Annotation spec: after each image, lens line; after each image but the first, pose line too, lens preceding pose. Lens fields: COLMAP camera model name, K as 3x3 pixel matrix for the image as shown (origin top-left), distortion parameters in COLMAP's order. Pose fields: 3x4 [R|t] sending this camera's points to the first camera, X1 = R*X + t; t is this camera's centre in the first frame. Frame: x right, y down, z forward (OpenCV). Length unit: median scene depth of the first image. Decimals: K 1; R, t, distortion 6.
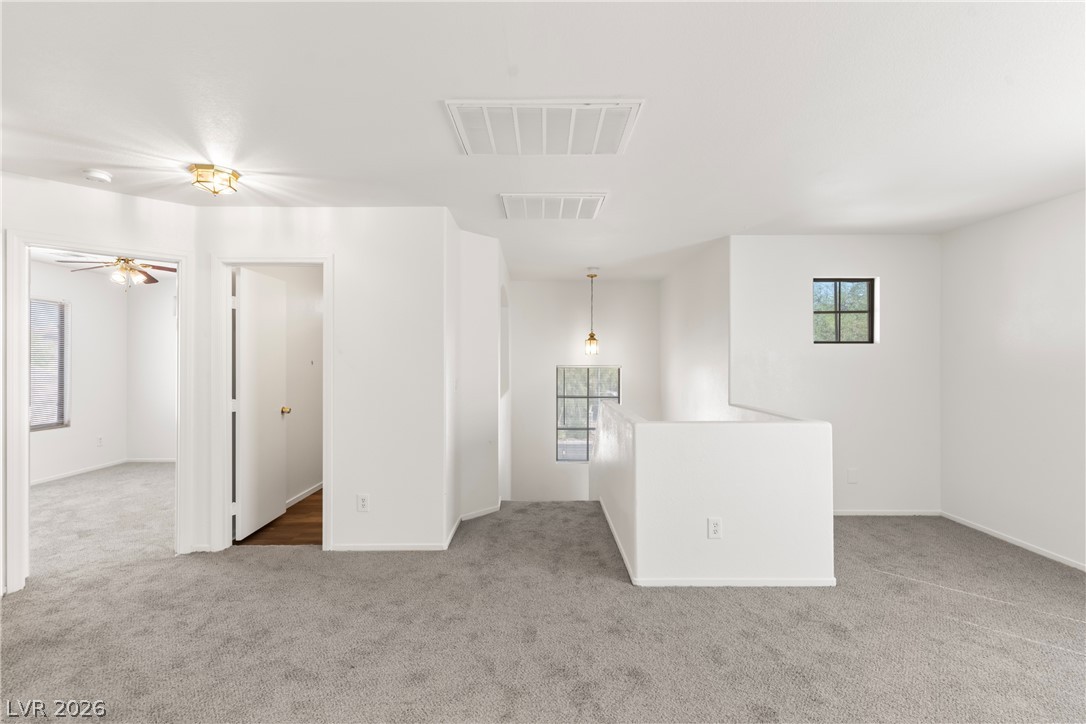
lens RADIAL K [[513.7, 0, 544.7], [0, 513.7, 362.1], [0, 0, 1]] dist [-0.000946, 0.001709]
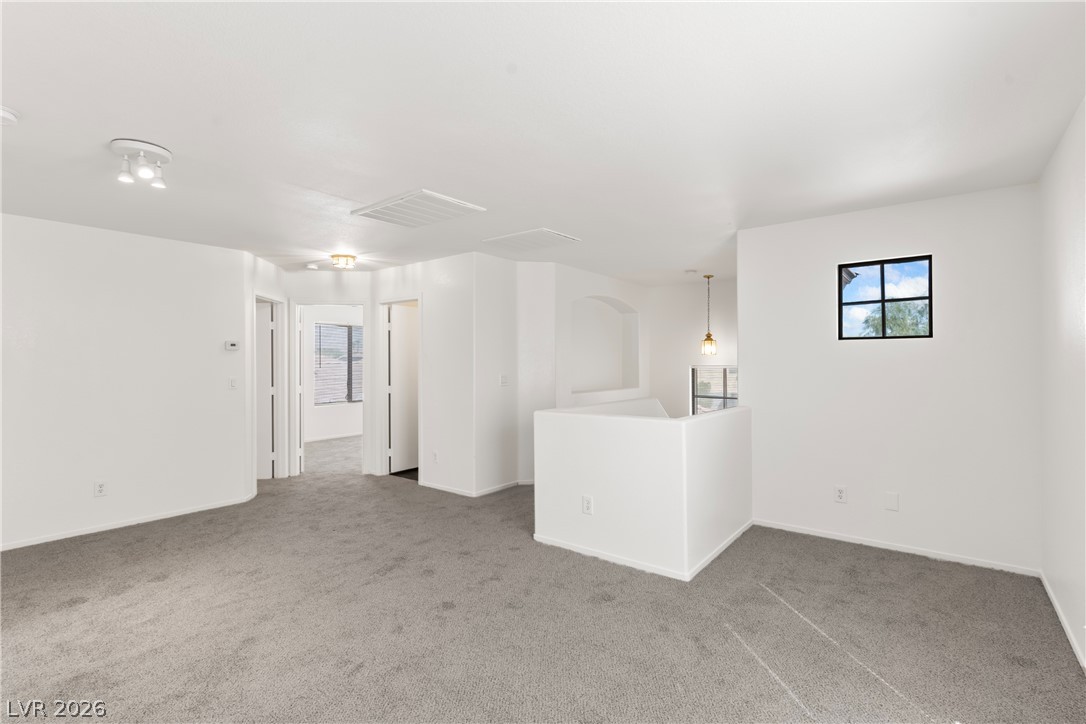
lens RADIAL K [[513.7, 0, 540.0], [0, 513.7, 359.5], [0, 0, 1]] dist [-0.000946, 0.001709]
pose [[0.784024, -0.005711, -0.620704, 0.822616], [0.001575, 0.999973, -0.007211, 0.001941], [0.620728, 0.004676, 0.784012, 0.015947]]
